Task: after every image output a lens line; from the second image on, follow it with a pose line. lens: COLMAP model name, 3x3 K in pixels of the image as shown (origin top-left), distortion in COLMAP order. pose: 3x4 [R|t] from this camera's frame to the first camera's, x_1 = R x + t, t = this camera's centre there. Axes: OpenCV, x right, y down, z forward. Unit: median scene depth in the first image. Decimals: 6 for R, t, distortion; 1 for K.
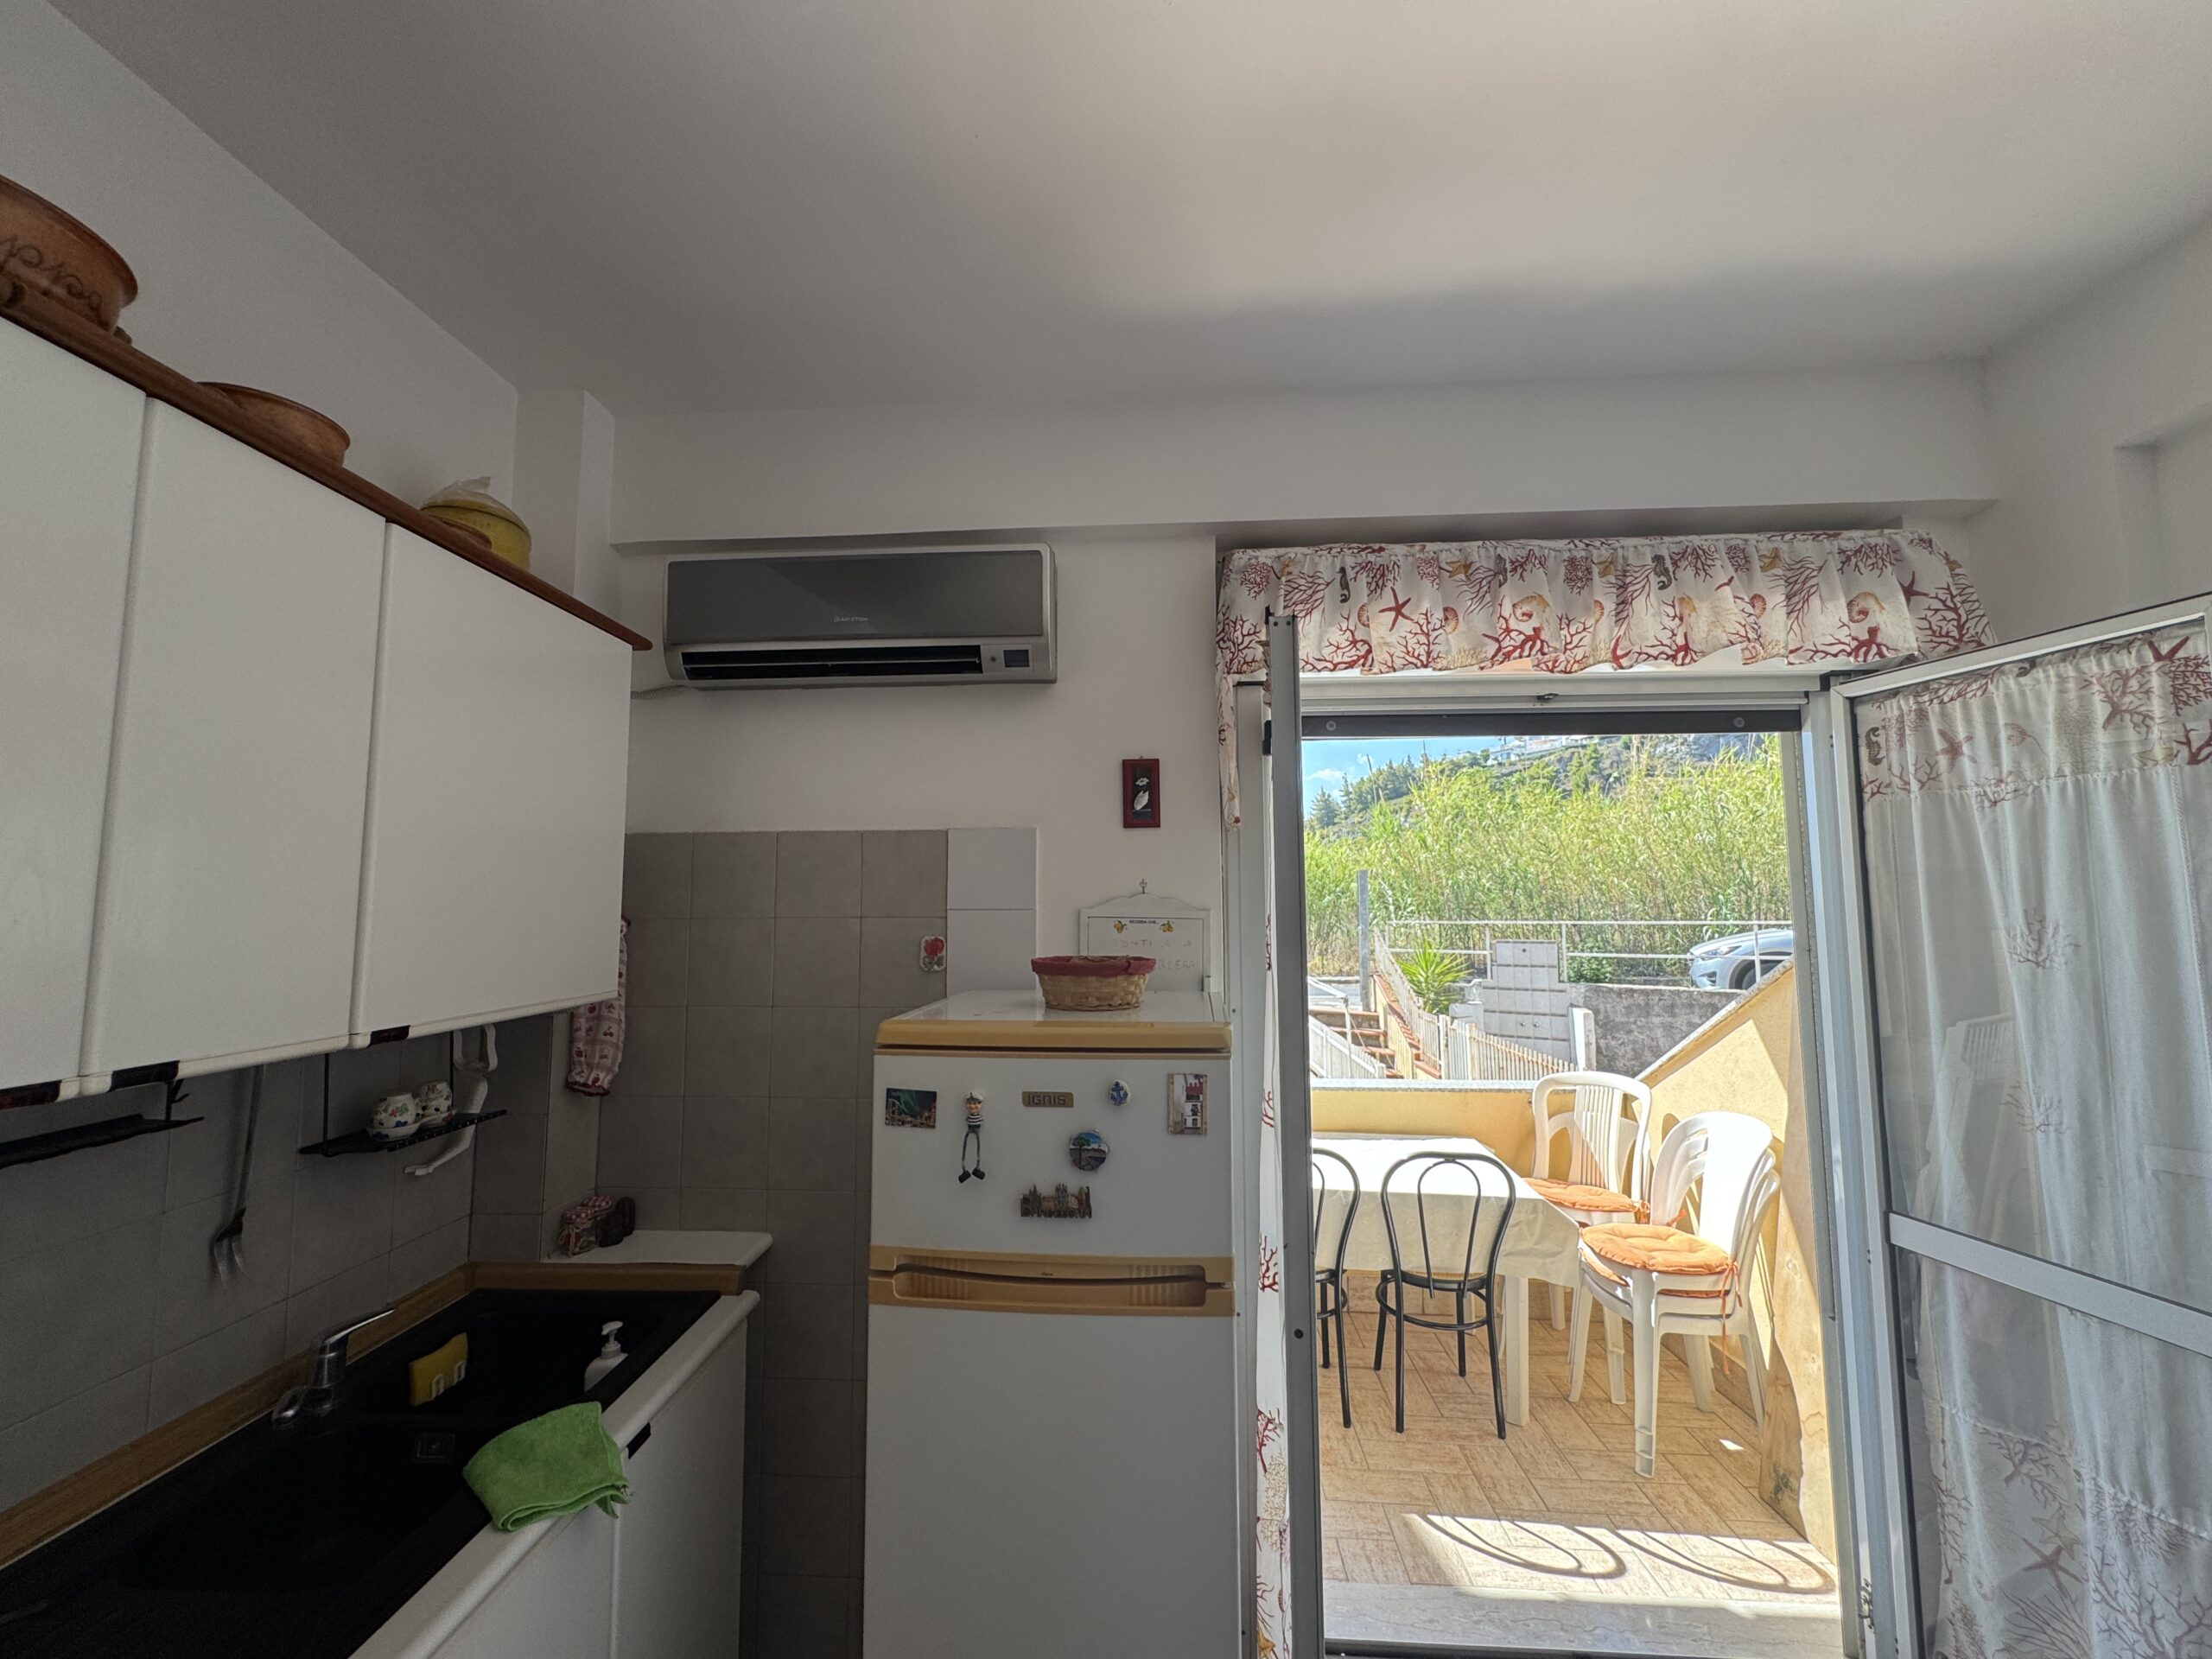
lens RADIAL K [[887.1, 0, 1101.1], [0, 887.1, 830.9], [0, 0, 1]] dist [-0.003179, 0.000290]
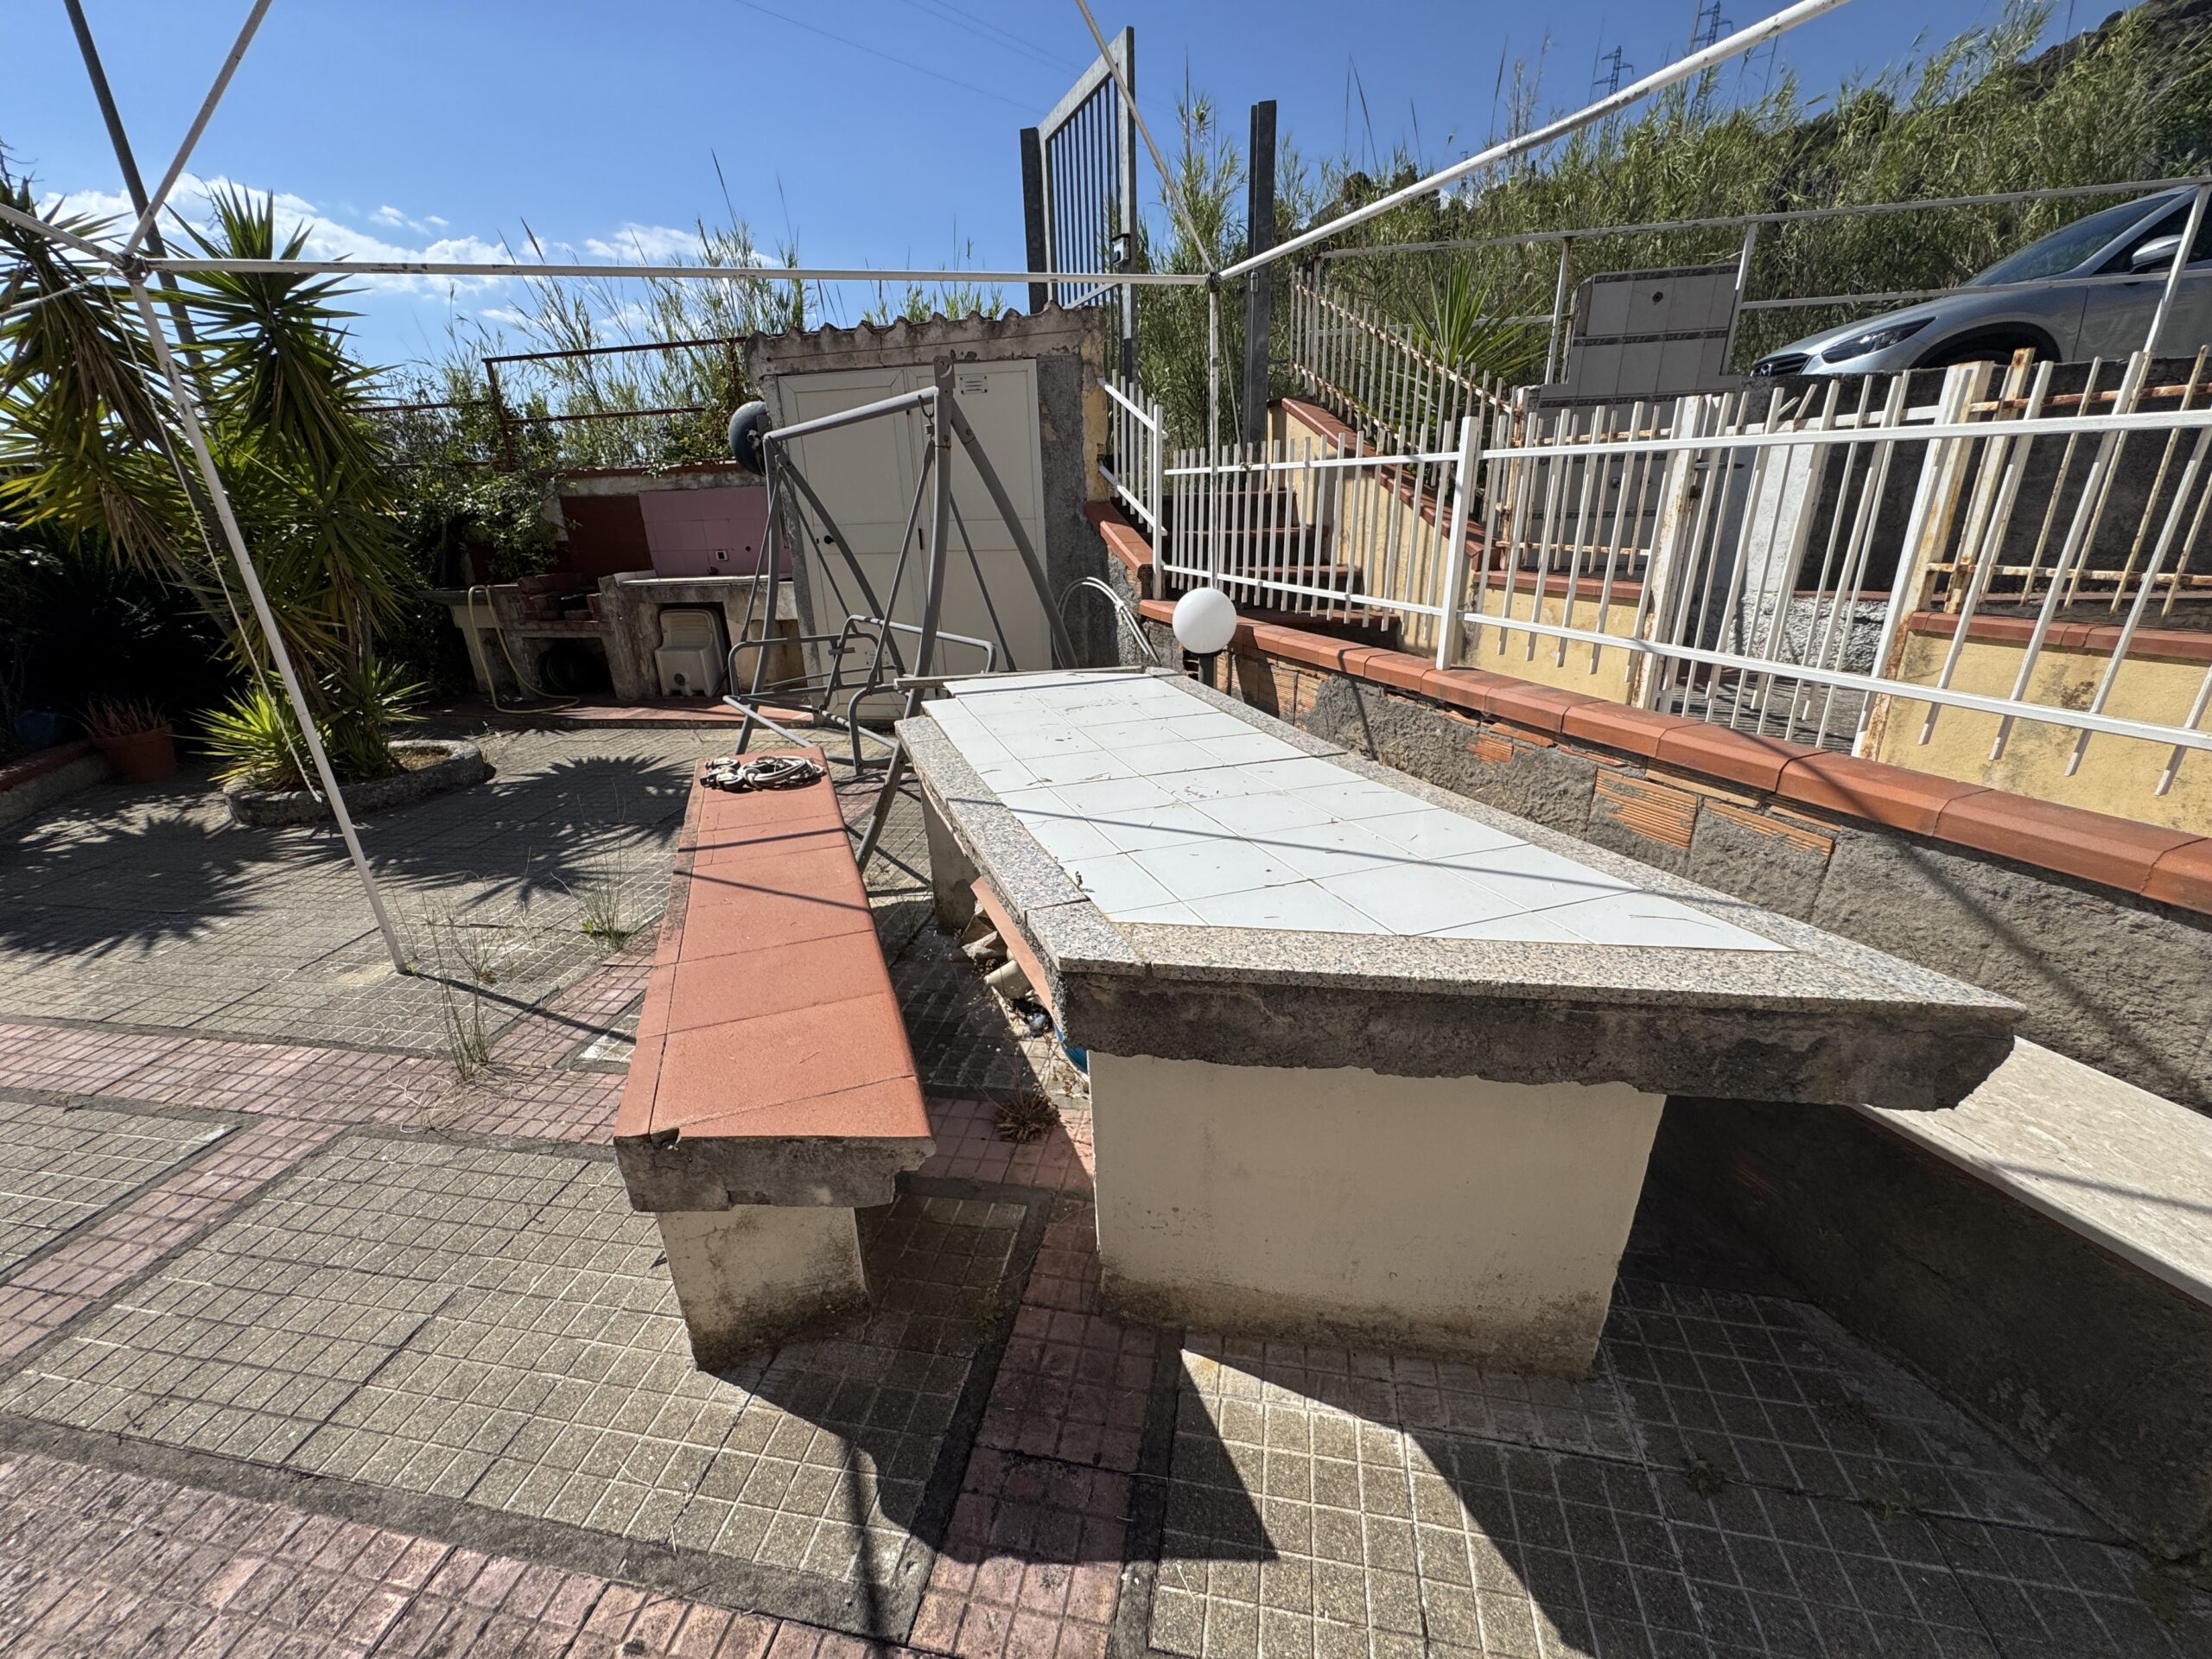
lens RADIAL K [[887.1, 0, 1104.4], [0, 887.1, 827.9], [0, 0, 1]] dist [-0.003179, 0.000290]
pose [[0.915861, -0.163794, 0.366564, 0.045746], [-0.007977, 0.905396, 0.424493, 0.197183], [-0.401415, -0.391701, 0.827911, 0.698274]]
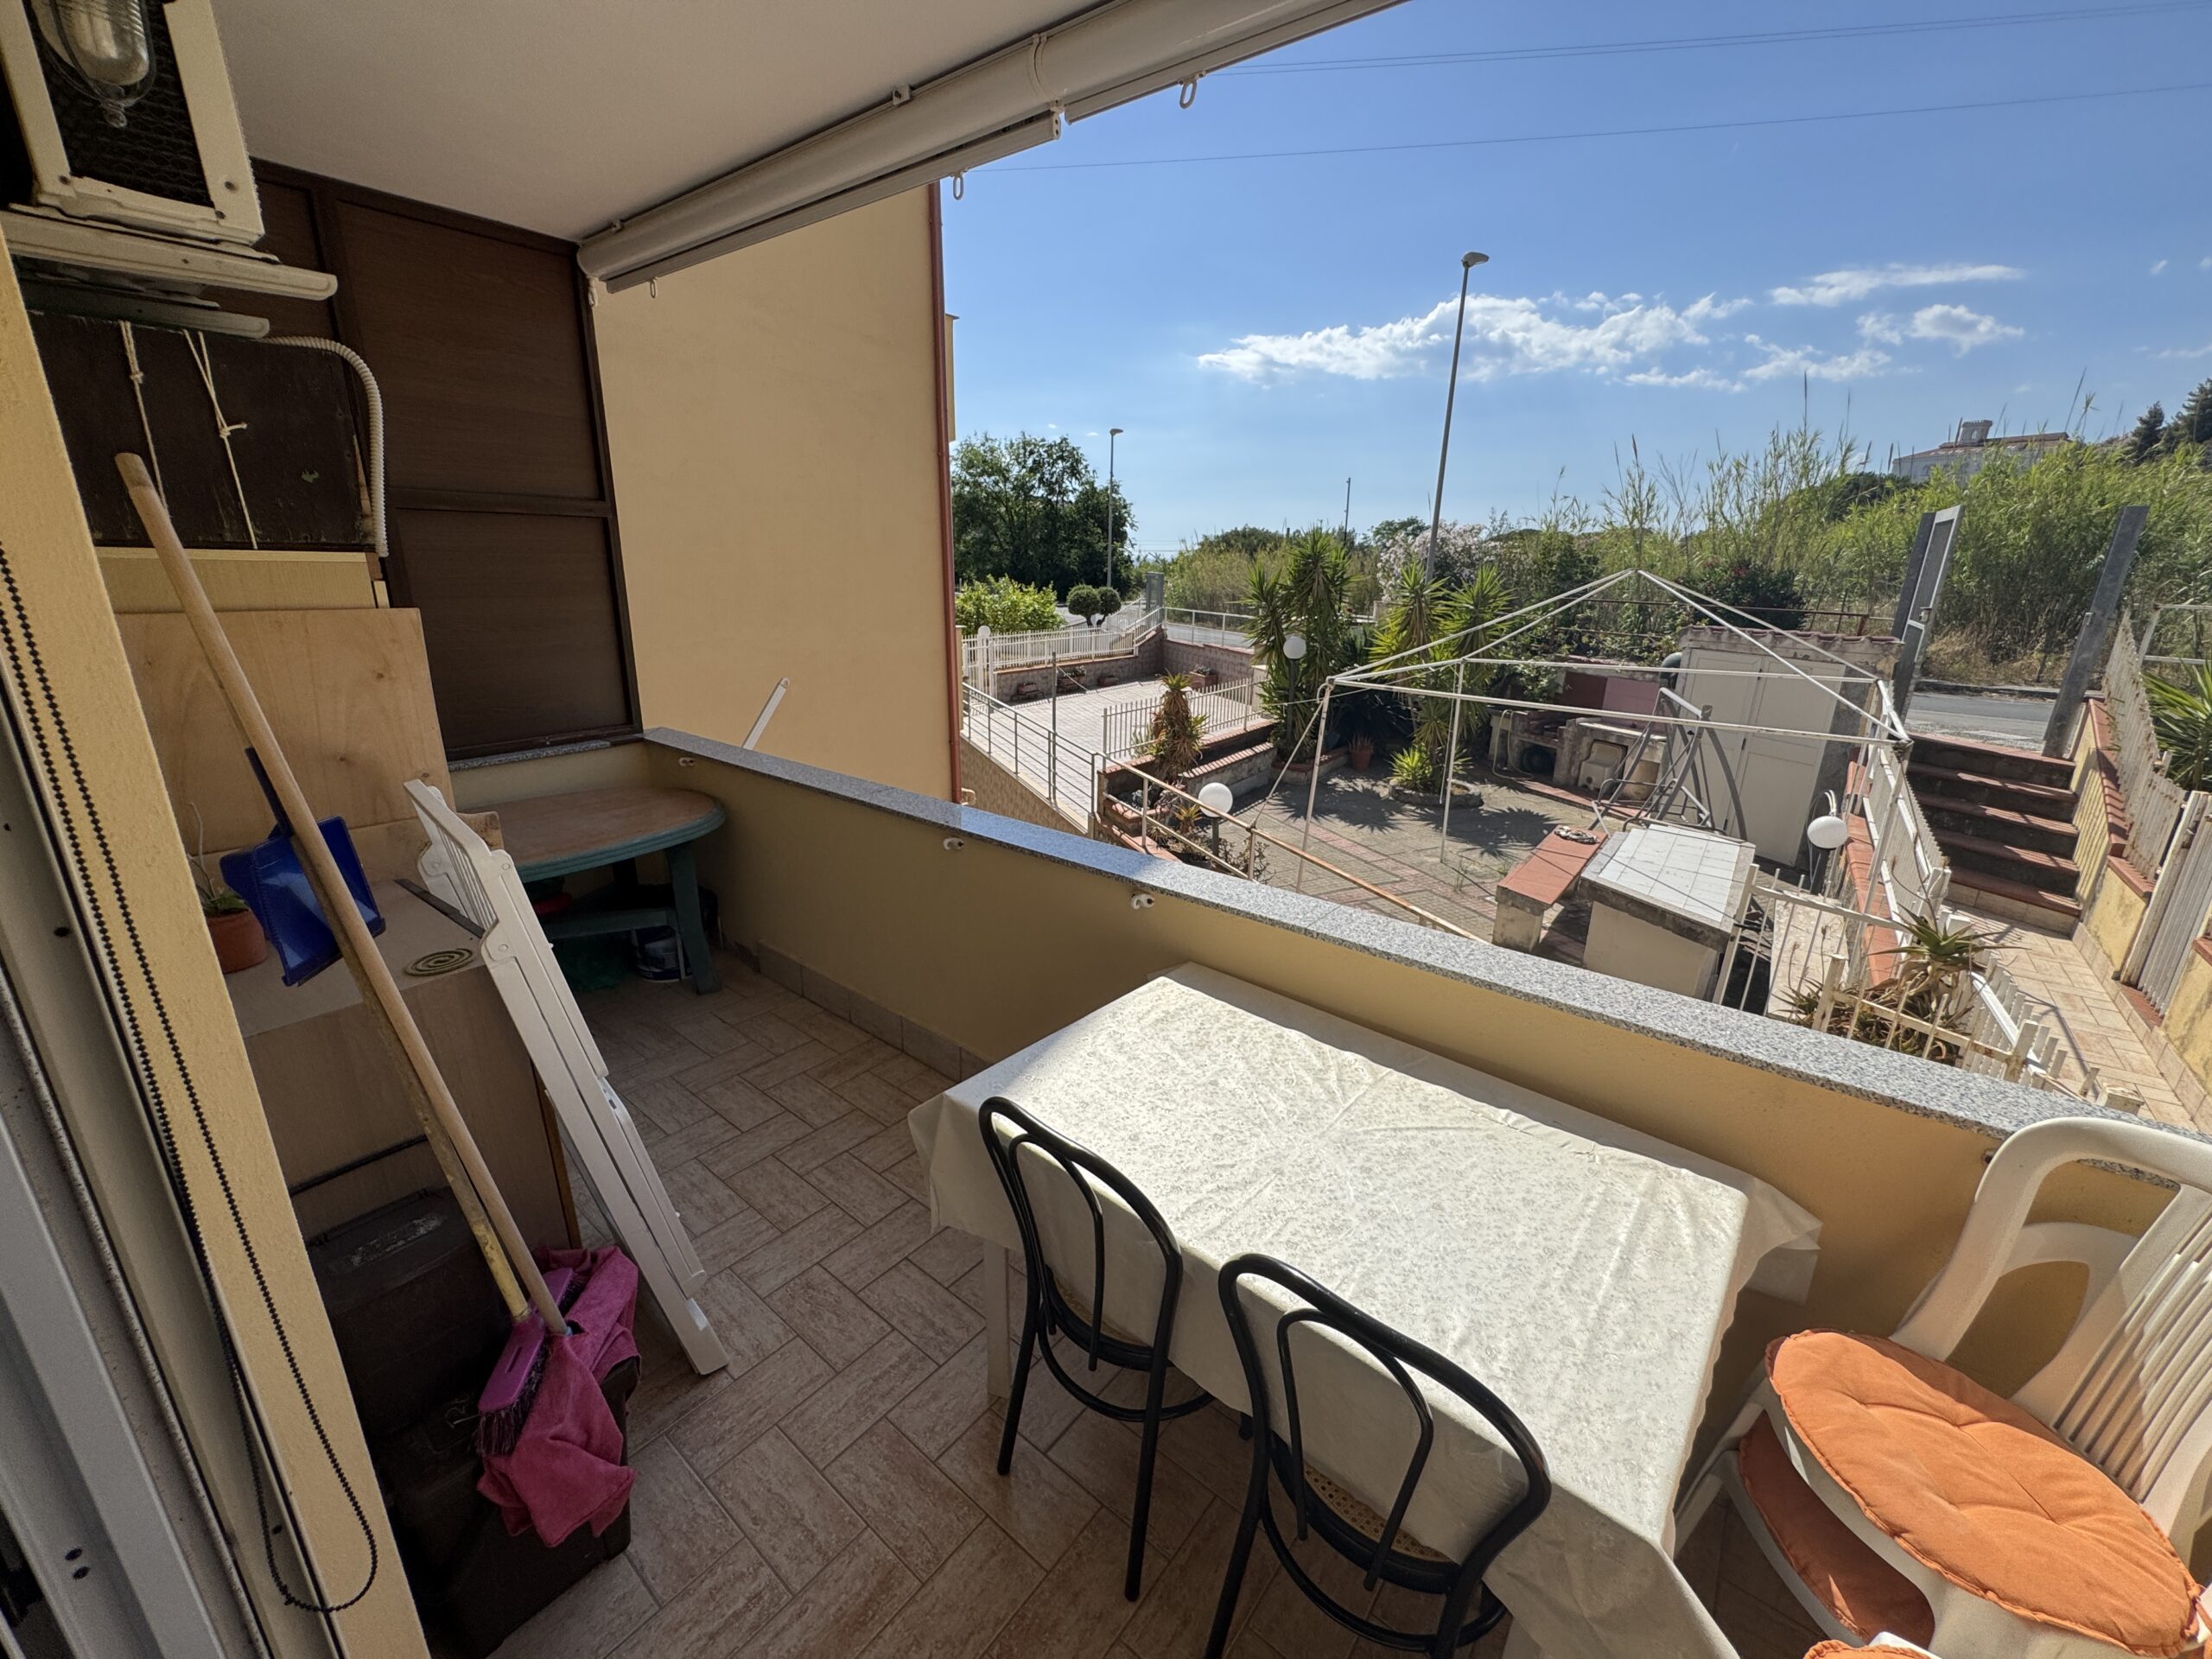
lens RADIAL K [[887.1, 0, 1100.2], [0, 887.1, 831.8], [0, 0, 1]] dist [-0.003179, 0.000290]
pose [[0.820500, 0.186918, -0.540223, 0.122203], [0.030408, 0.929421, 0.367765, 0.013581], [0.570837, -0.318179, 0.756907, 0.193007]]
